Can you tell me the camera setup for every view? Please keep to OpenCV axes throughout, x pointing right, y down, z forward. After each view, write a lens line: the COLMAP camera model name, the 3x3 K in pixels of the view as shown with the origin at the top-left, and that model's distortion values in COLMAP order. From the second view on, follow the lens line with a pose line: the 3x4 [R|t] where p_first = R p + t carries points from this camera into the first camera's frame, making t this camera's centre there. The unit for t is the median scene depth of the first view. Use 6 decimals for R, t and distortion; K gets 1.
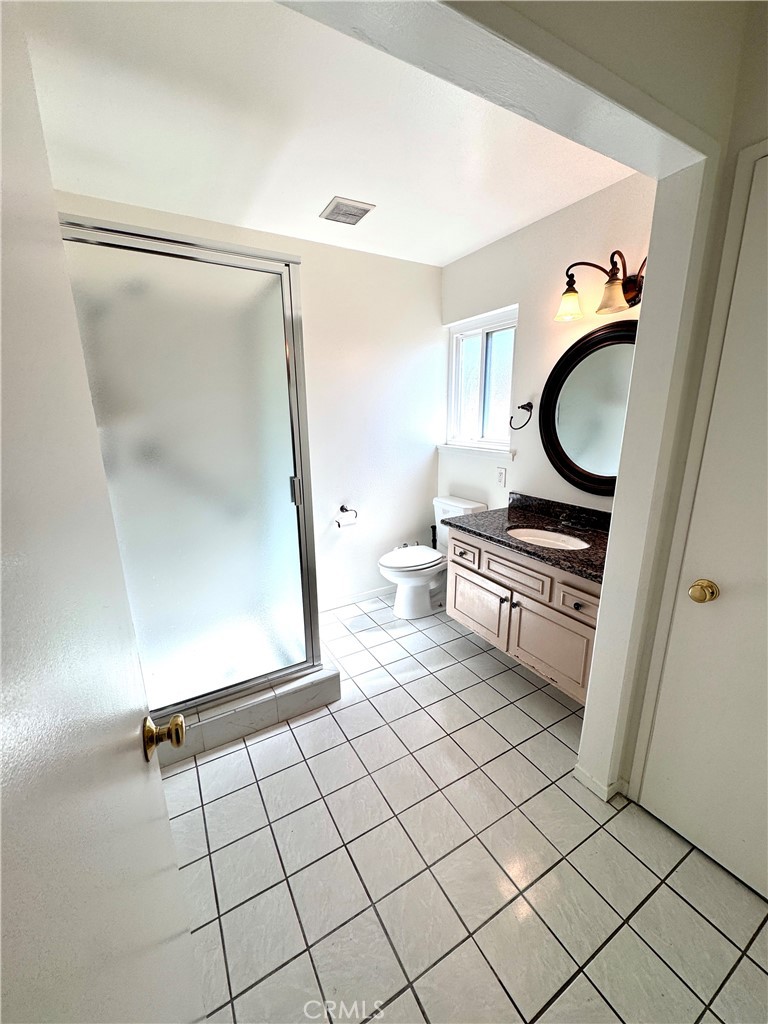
lens RADIAL K [[407.1, 0, 385.7], [0, 407.1, 513.3], [0, 0, 1]] dist [-0.003524, -0.000070]
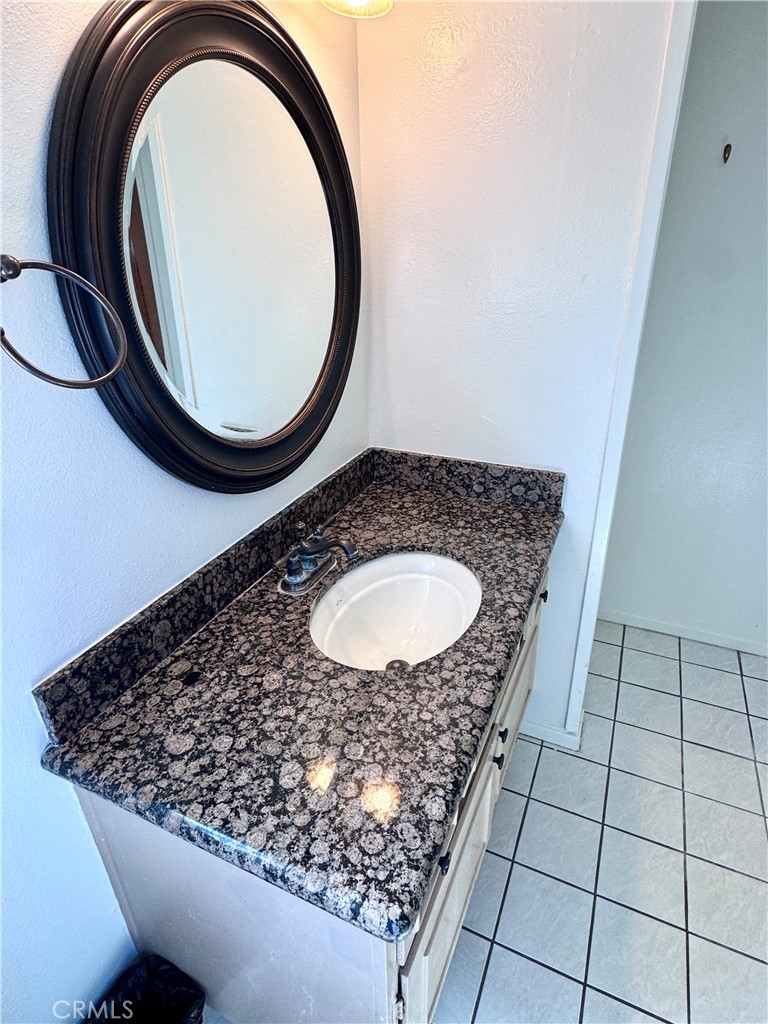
lens RADIAL K [[562.6, 0, 384.9], [0, 562.6, 509.5], [0, 0, 1]] dist [-0.008022, 0.004305]
pose [[-0.578697, -0.327306, 0.746981, 0.017548], [0.230216, 0.813119, 0.534638, -0.276679], [-0.782375, 0.481360, -0.395198, 1.056462]]
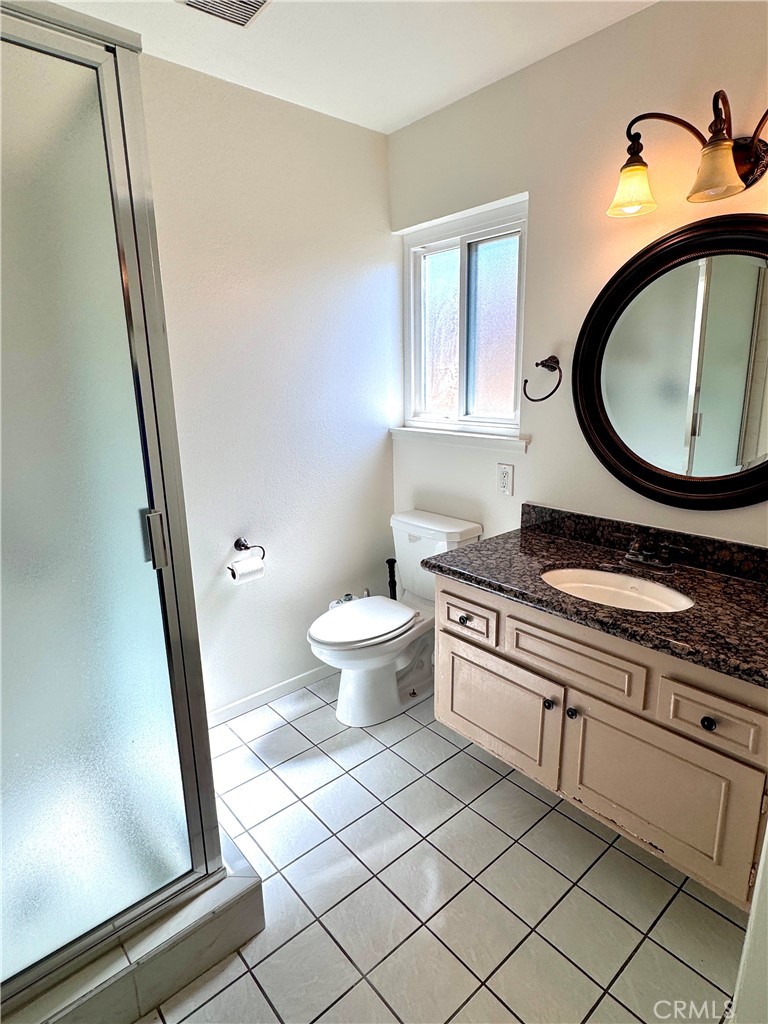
lens RADIAL K [[562.6, 0, 381.1], [0, 562.6, 507.9], [0, 0, 1]] dist [-0.008022, 0.004305]
pose [[0.983367, -0.051648, 0.174130, -0.056310], [0.054247, 0.998476, -0.010195, -0.055449], [-0.173338, 0.019471, 0.984670, 0.237888]]
